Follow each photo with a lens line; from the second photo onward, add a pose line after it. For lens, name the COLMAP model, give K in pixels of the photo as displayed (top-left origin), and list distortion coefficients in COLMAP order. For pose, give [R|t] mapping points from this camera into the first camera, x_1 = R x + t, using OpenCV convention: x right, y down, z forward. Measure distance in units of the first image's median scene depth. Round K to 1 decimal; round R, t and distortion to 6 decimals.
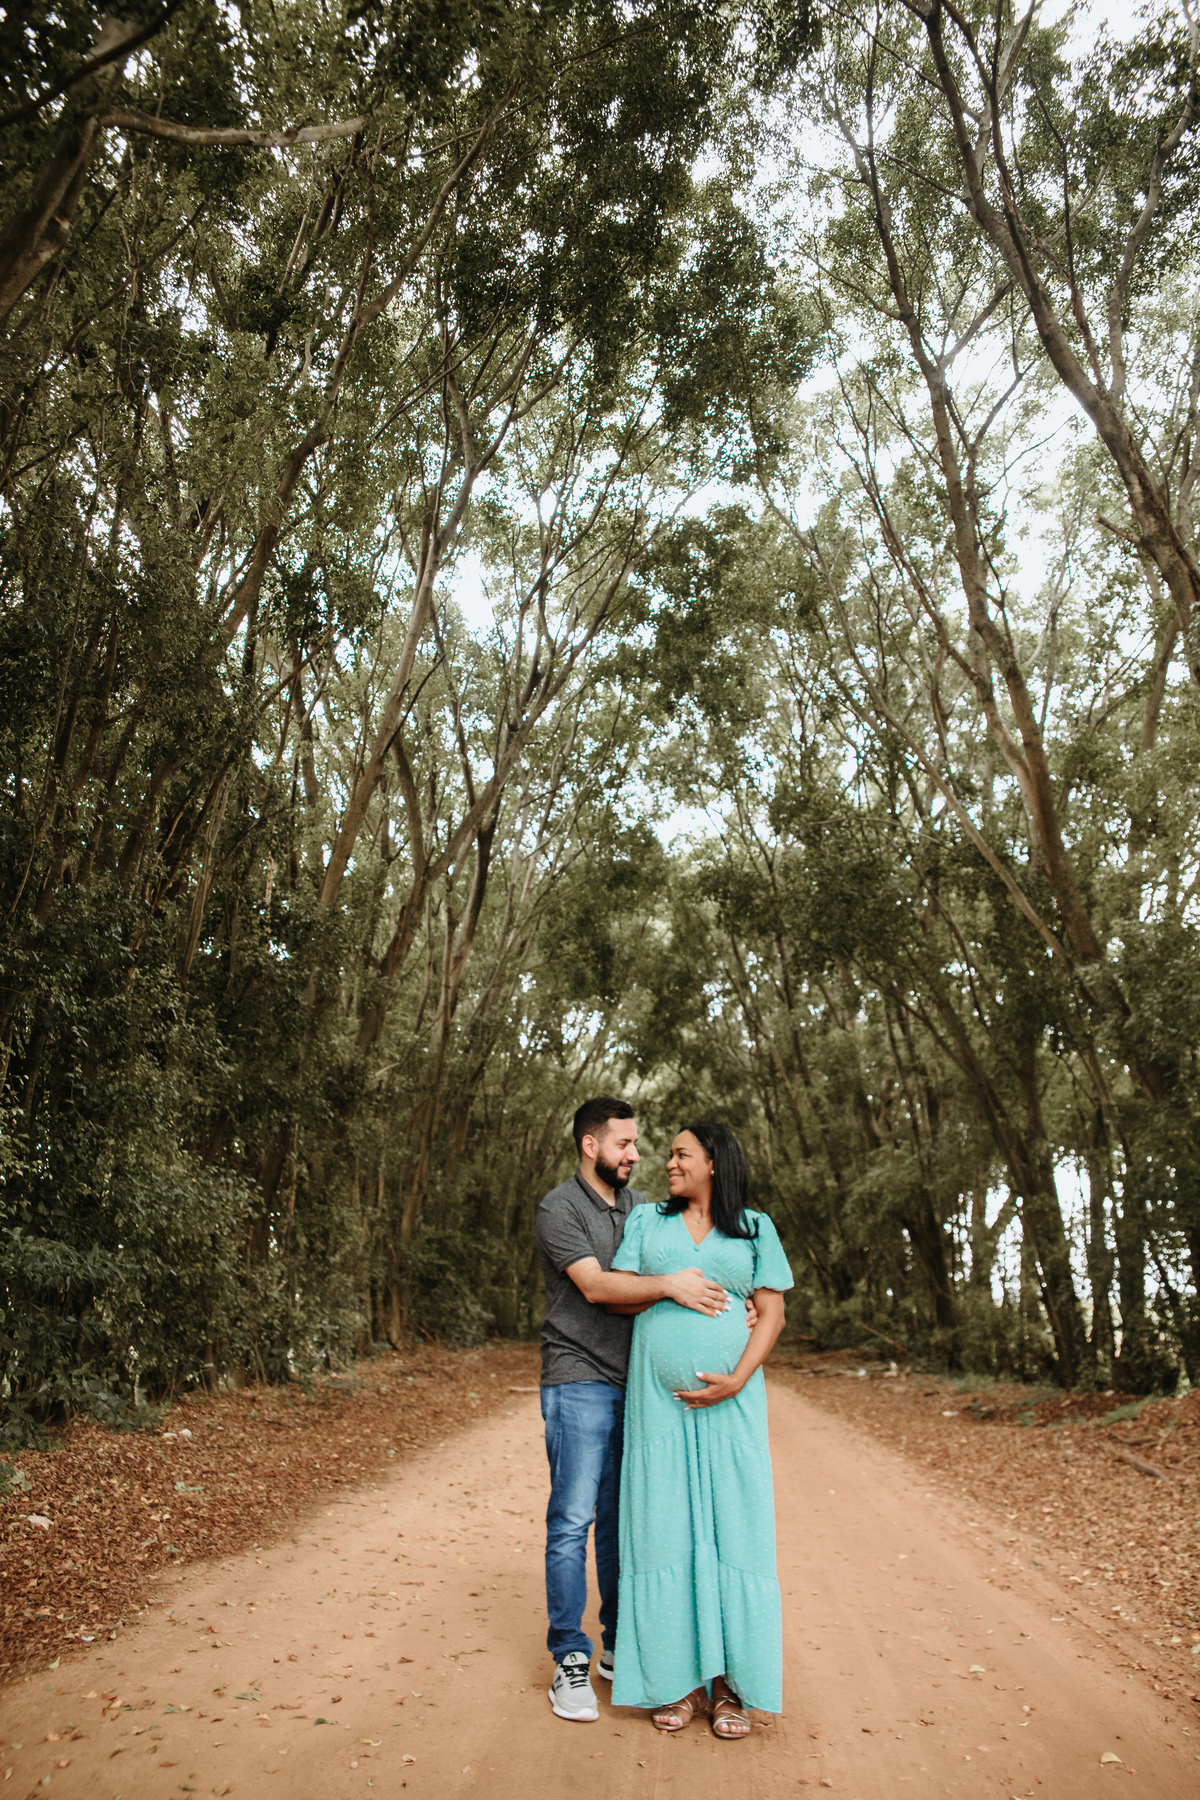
lens RADIAL K [[1286.0, 0, 600.0], [0, 1286.0, 900.0], [0, 0, 1]] dist [-0.109519, 0.094725]
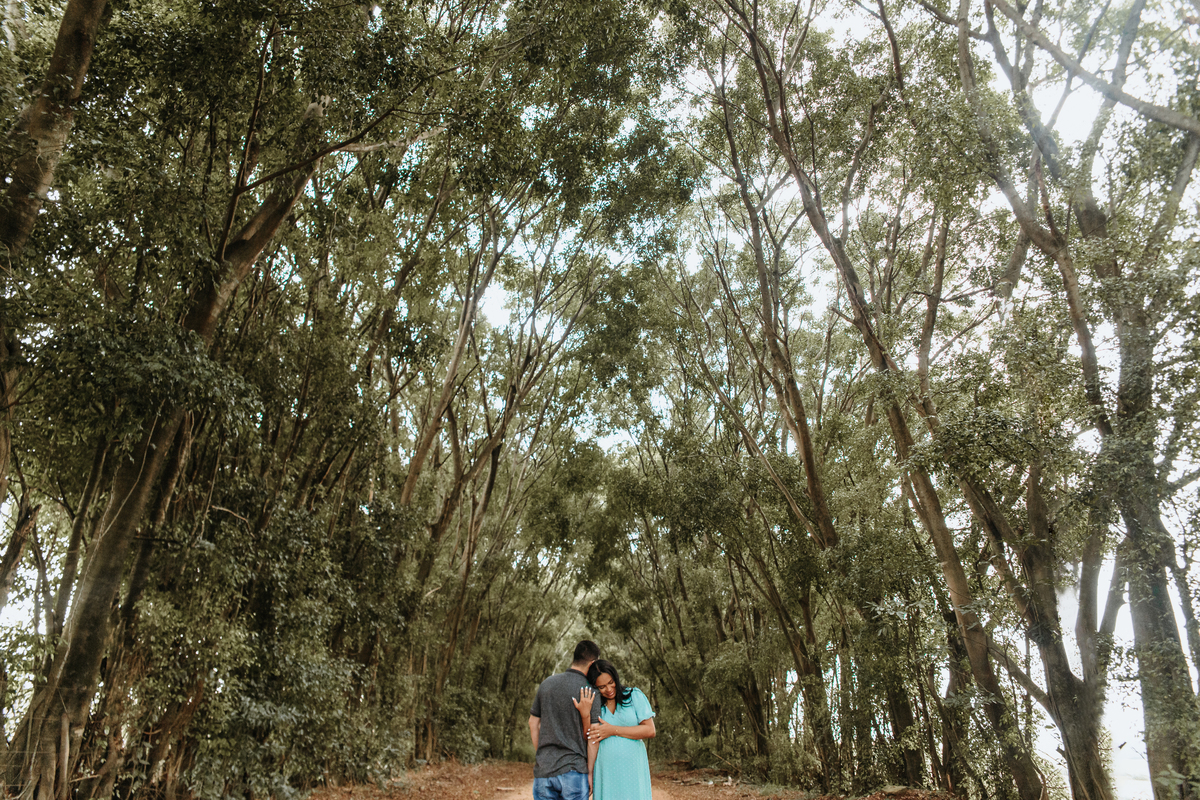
lens RADIAL K [[794.2, 0, 608.1], [0, 794.2, 404.6], [0, 0, 1]] dist [-0.002491, -0.001964]
pose [[0.998174, 0.032989, 0.050606, 0.005326], [-0.028374, 0.995596, -0.089349, -0.029971], [-0.053331, 0.087750, 0.994714, -0.094172]]
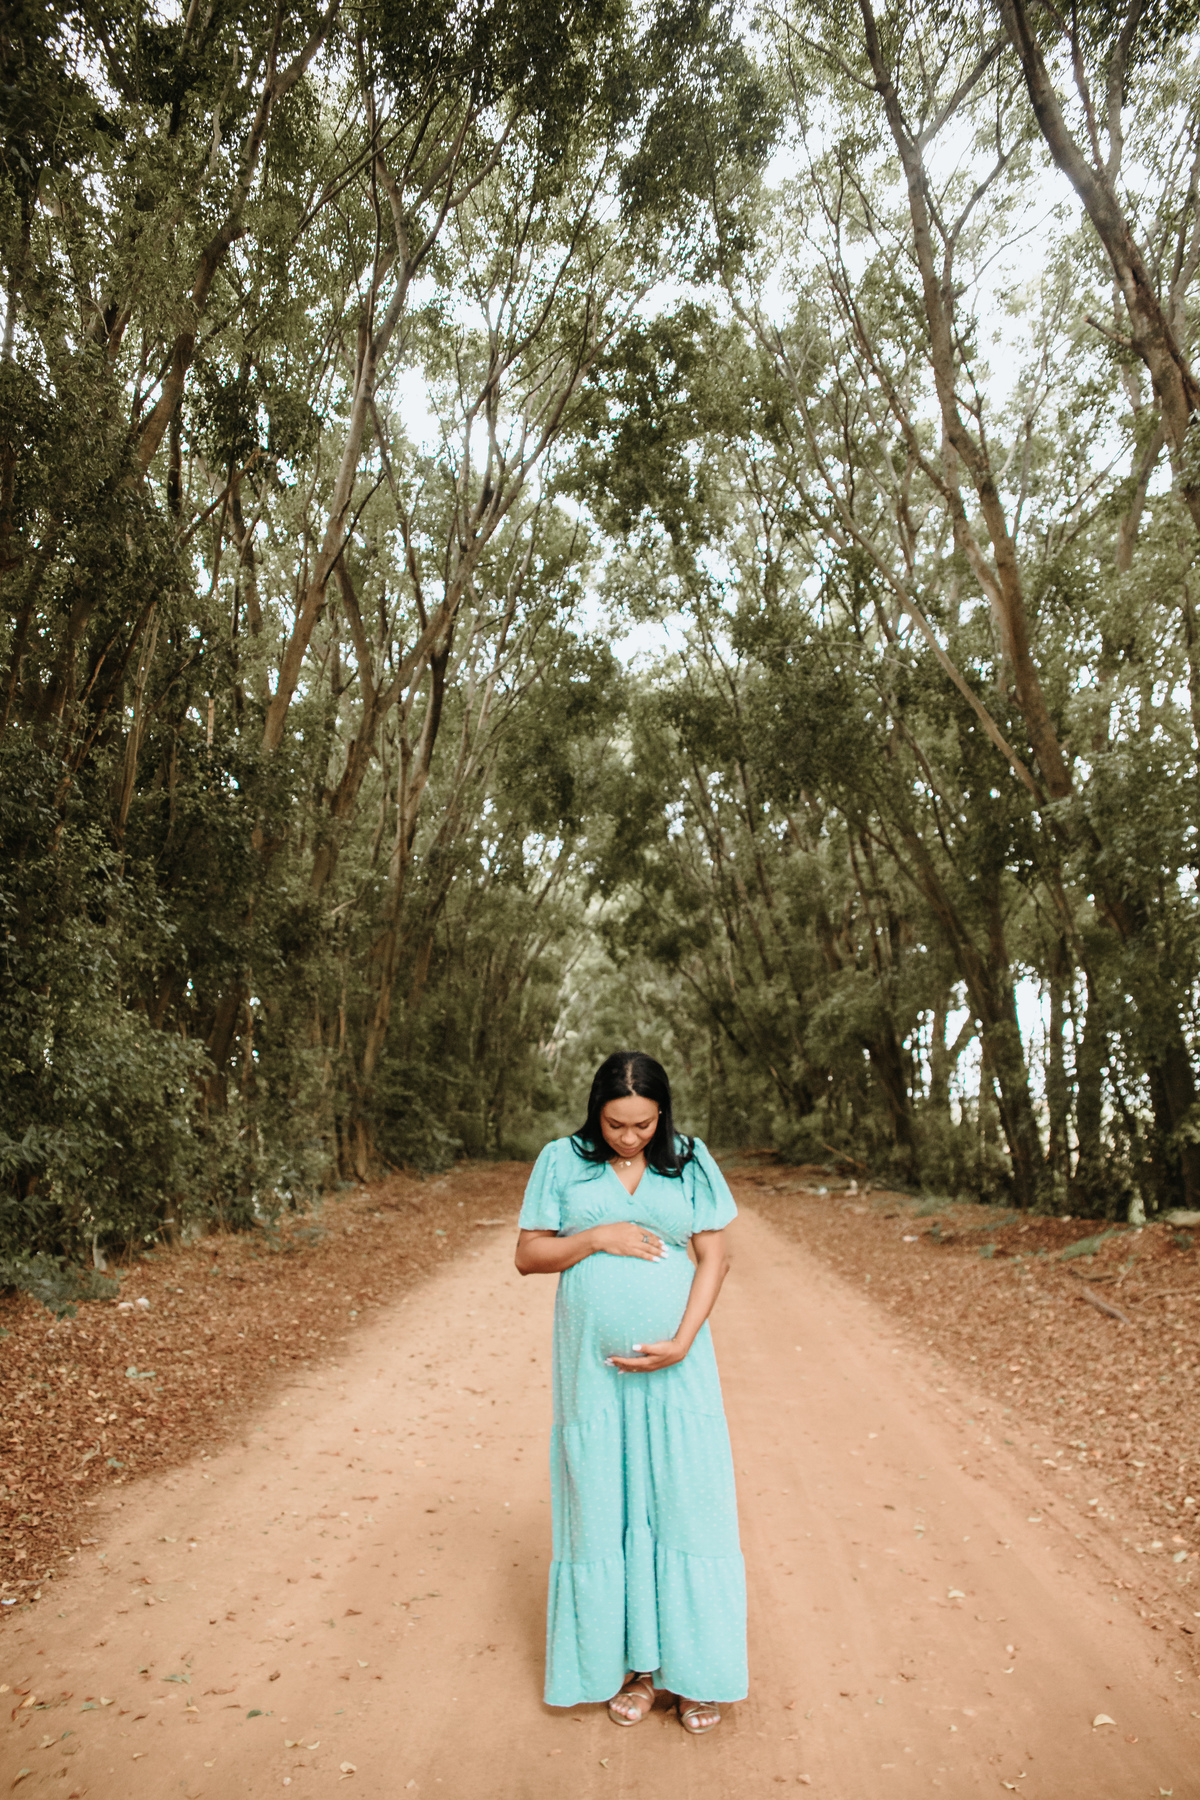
lens RADIAL K [[1286.0, 0, 600.0], [0, 1286.0, 900.0], [0, 0, 1]] dist [-0.109519, 0.094725]
pose [[0.999441, -0.017263, 0.028616, 0.002086], [0.013073, 0.989973, 0.140650, -0.008690], [-0.030758, -0.140197, 0.989646, 0.024374]]
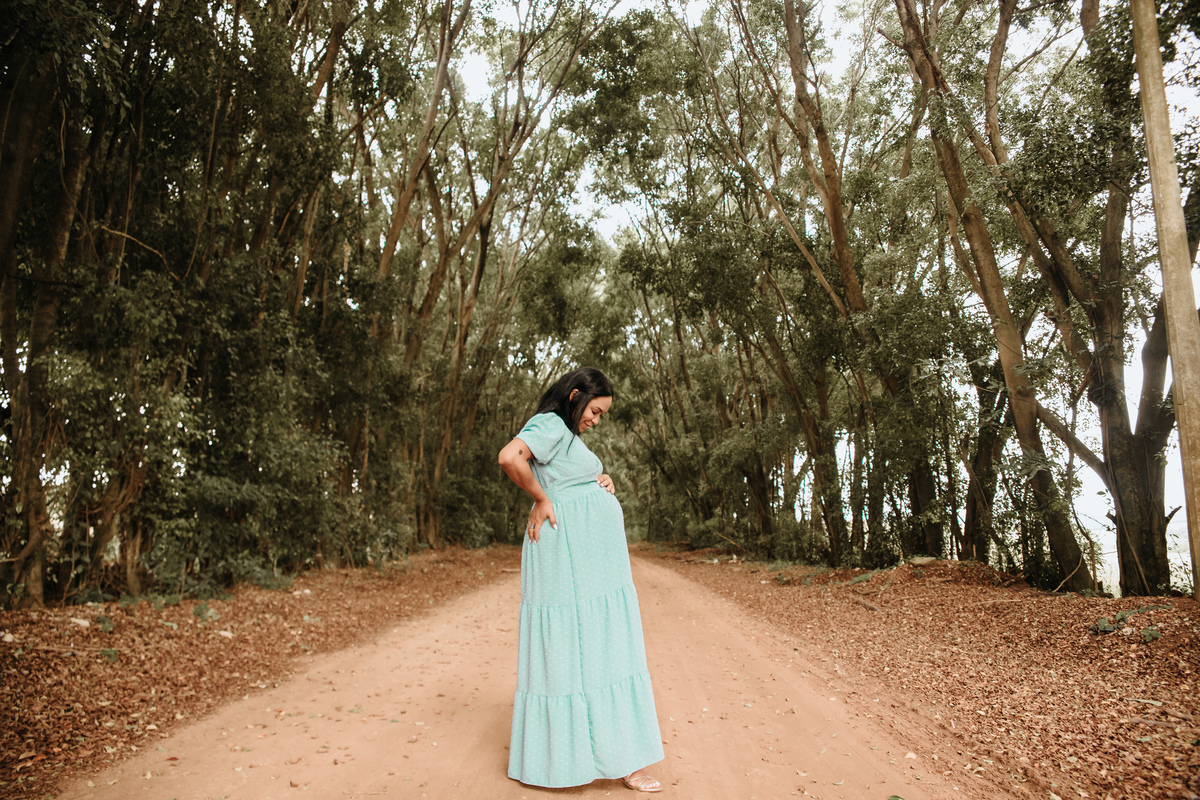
lens RADIAL K [[816.7, 0, 607.5], [0, 816.7, 399.3], [0, 0, 1]] dist [-0.104845, 0.078995]
pose [[0.998272, 0.001415, 0.058741, 0.002801], [-0.010494, 0.987931, 0.154541, 0.000595], [-0.057813, -0.154890, 0.986239, -0.016183]]
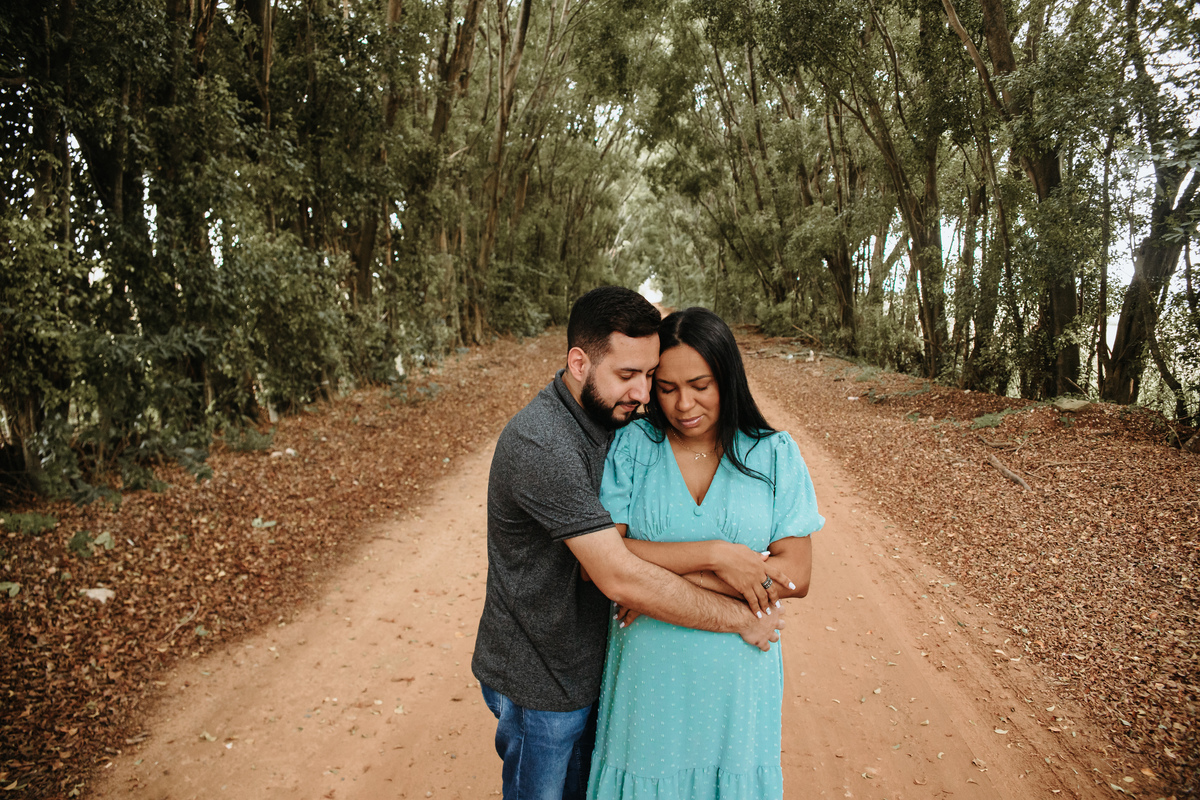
lens RADIAL K [[830.5, 0, 604.2], [0, 830.5, 400.5], [0, 0, 1]] dist [-0.107076, 0.087740]
pose [[0.999743, 0.002734, -0.022513, 0.009095], [0.006977, 0.907479, 0.420040, 0.006171], [0.021578, -0.420089, 0.907226, 0.103076]]
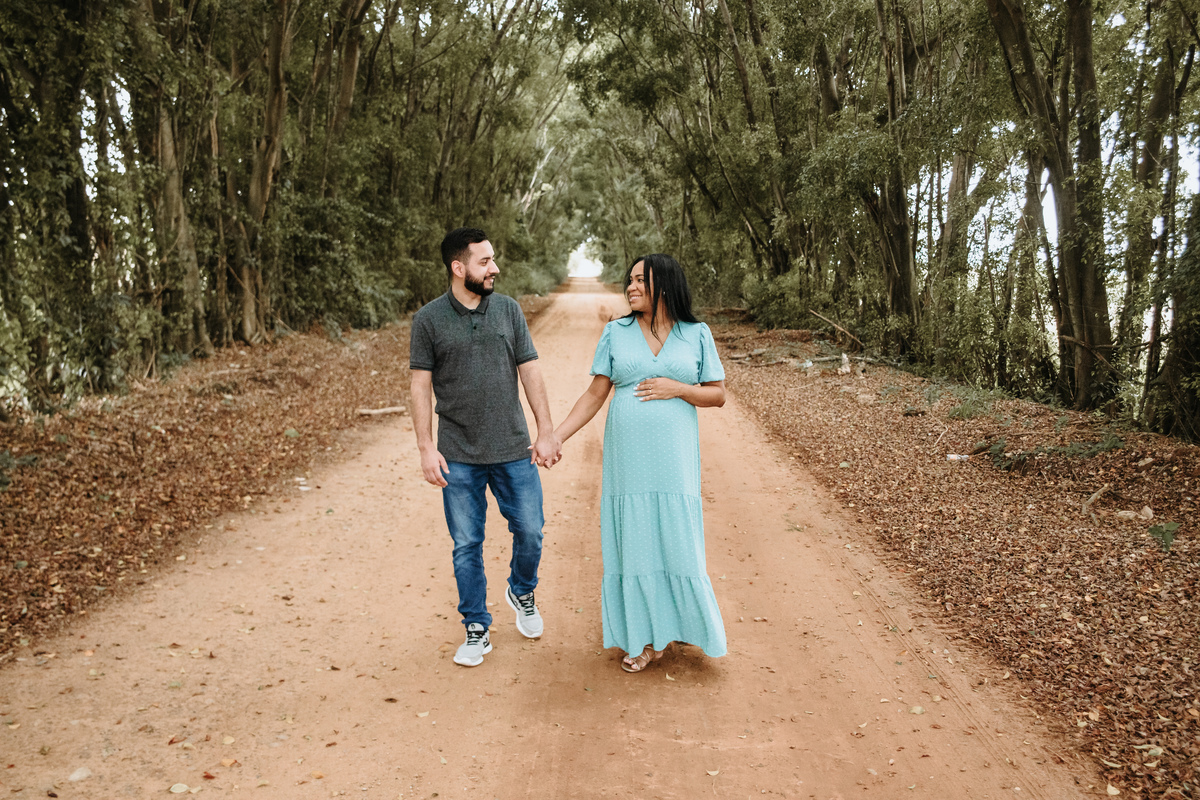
lens RADIAL K [[1195.3, 0, 600.0], [0, 1195.3, 400.0], [0, 0, 1]] dist [0.000035, 0.000384]
pose [[0.998941, 0.003031, 0.045910, 0.030978], [-0.021455, 0.913384, 0.406533, 0.080545], [-0.040701, -0.407088, 0.912482, 0.313173]]
